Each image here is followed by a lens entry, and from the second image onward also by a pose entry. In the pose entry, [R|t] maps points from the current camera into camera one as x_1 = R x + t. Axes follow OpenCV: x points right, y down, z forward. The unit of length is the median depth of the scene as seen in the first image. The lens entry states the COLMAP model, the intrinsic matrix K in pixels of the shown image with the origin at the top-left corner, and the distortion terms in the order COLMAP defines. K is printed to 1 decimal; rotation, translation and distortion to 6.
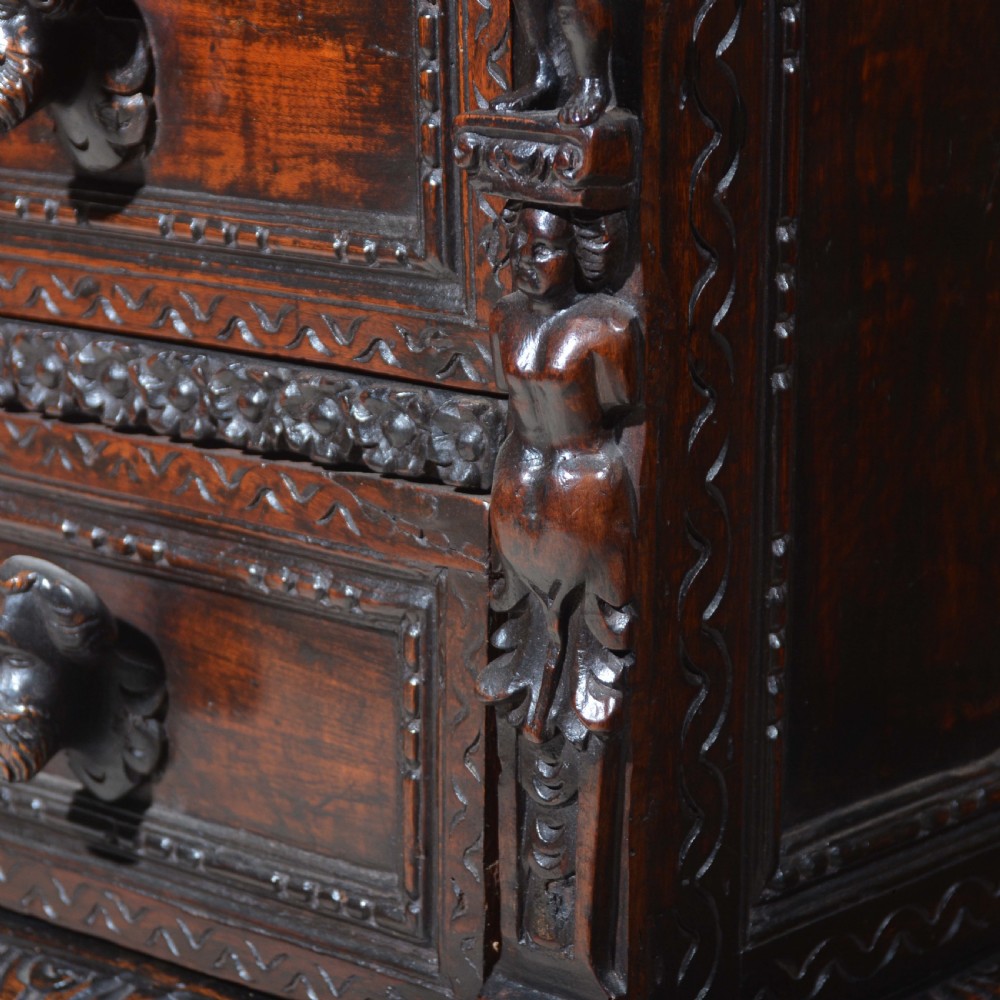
lens RADIAL K [[3325.1, 0, 495.1], [0, 3325.1, 502.7], [0, 0, 1]] dist [0.122964, 0.000000]
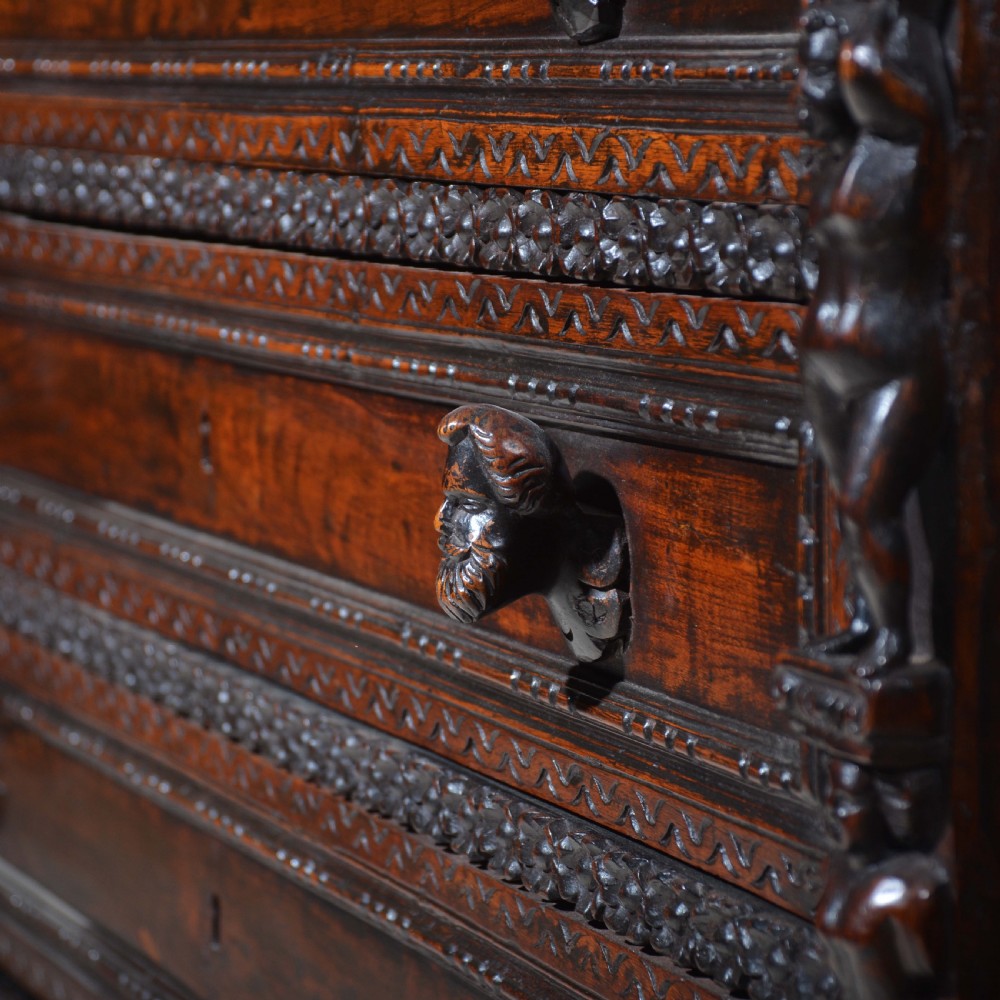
lens RADIAL K [[3325.1, 0, 526.8], [0, 3325.1, 575.4], [0, 0, 1]] dist [0.122964, 0.000000]
pose [[0.909271, 0.056652, -0.412331, 0.285196], [-0.085964, 0.994894, -0.052874, -0.074222], [0.407231, 0.083523, 0.909498, 0.092830]]
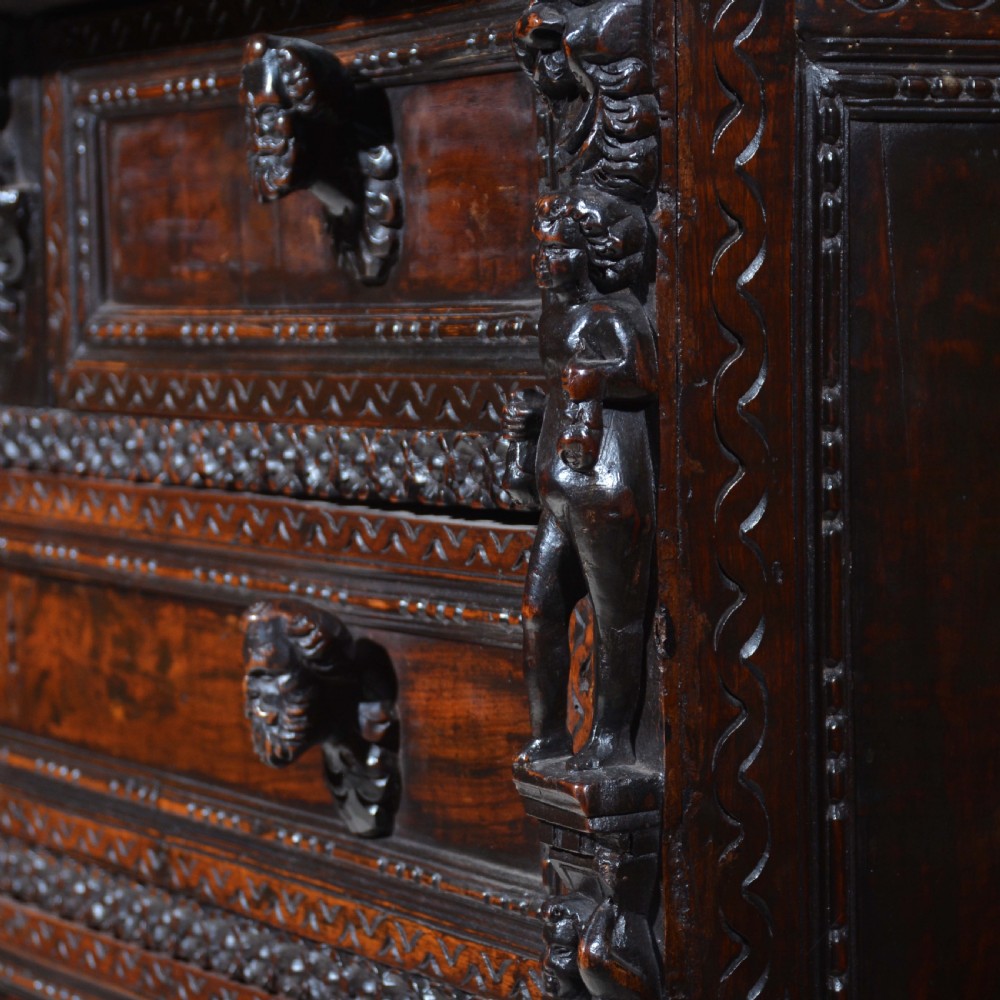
lens RADIAL K [[3541.4, 0, 500.1], [0, 3541.4, 496.8], [0, 0, 1]] dist [-0.084683, 0.000000]
pose [[0.943053, 0.003742, -0.332622, 0.370994], [-0.056346, 0.987284, -0.148647, -0.220160], [0.327836, 0.158924, 0.931271, -0.250183]]
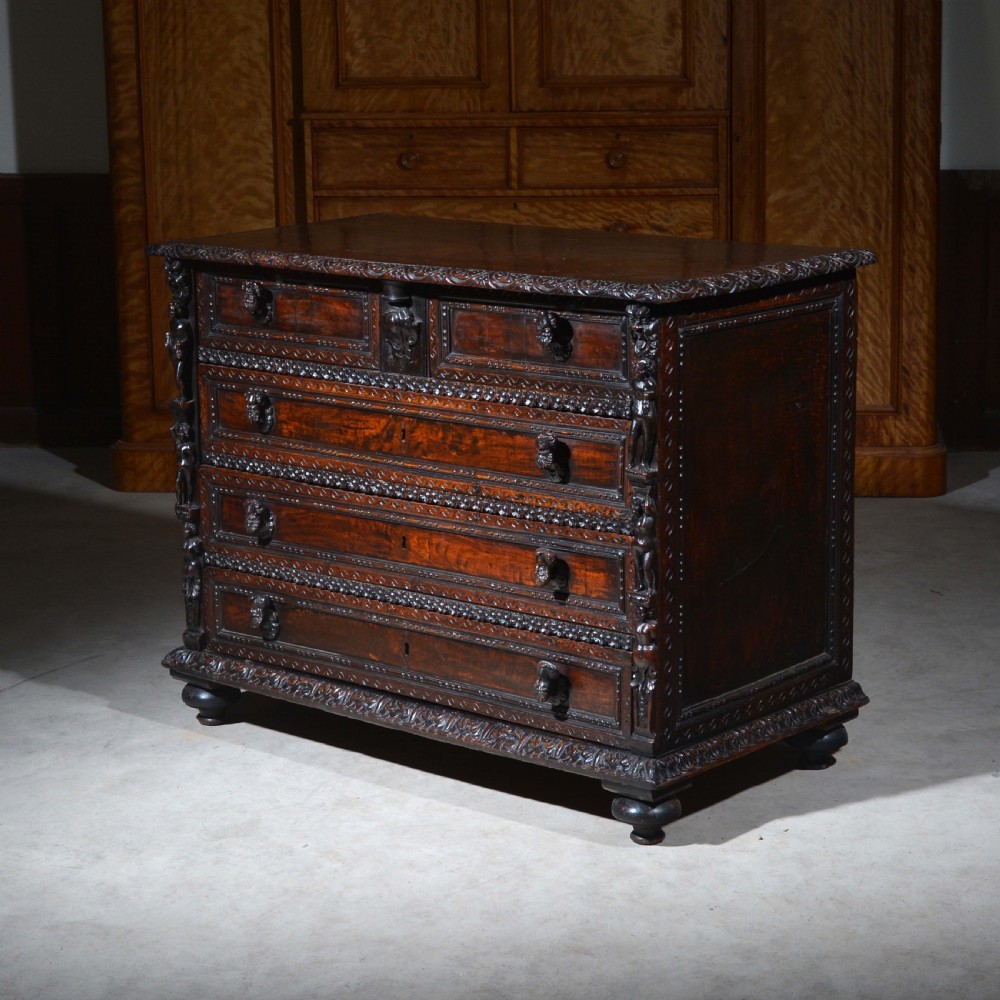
lens RADIAL K [[2261.3, 0, 500.0], [0, 2261.3, 501.1], [0, 0, 1]] dist [0.068538, 0.000000]
pose [[0.999929, -0.011011, 0.004463, -0.237762], [0.011082, 0.999806, -0.016297, -0.196287], [-0.004283, 0.016345, 0.999857, -2.863909]]
